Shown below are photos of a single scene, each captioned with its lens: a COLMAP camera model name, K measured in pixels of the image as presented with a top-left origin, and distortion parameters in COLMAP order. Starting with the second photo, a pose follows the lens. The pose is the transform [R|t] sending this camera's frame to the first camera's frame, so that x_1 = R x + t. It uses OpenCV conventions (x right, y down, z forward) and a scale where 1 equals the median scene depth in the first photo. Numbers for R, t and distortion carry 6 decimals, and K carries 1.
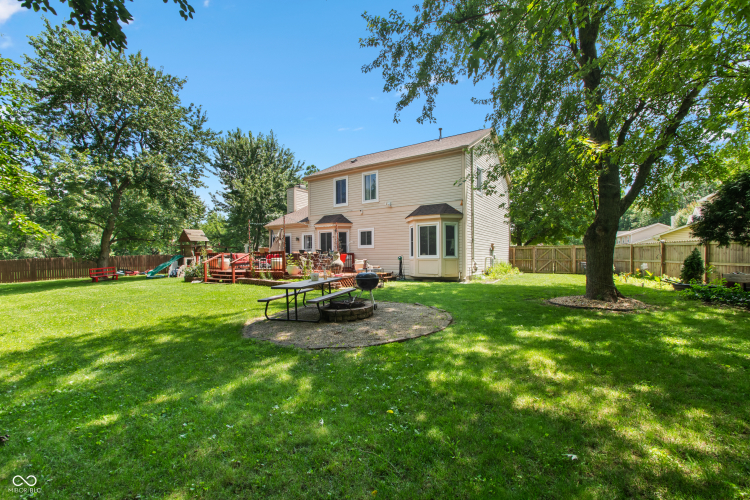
lens RADIAL K [[324.1, 0, 375.0], [0, 324.1, 250.0], [0, 0, 1]] dist [-0.019662, 0.000136]
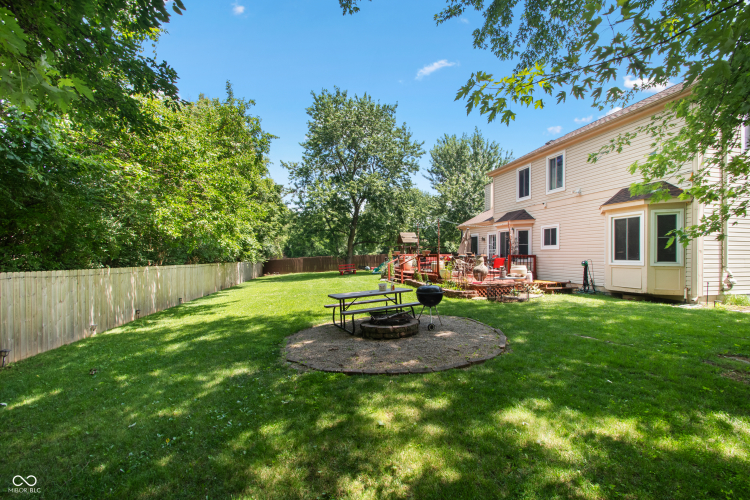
lens RADIAL K [[320.9, 0, 375.0], [0, 320.9, 250.0], [0, 0, 1]] dist [-0.000269, -0.000238]
pose [[0.742926, -0.006578, -0.669342, 0.211797], [0.012189, 0.999919, 0.003702, -0.014051], [0.669263, -0.010909, 0.742946, 0.130877]]
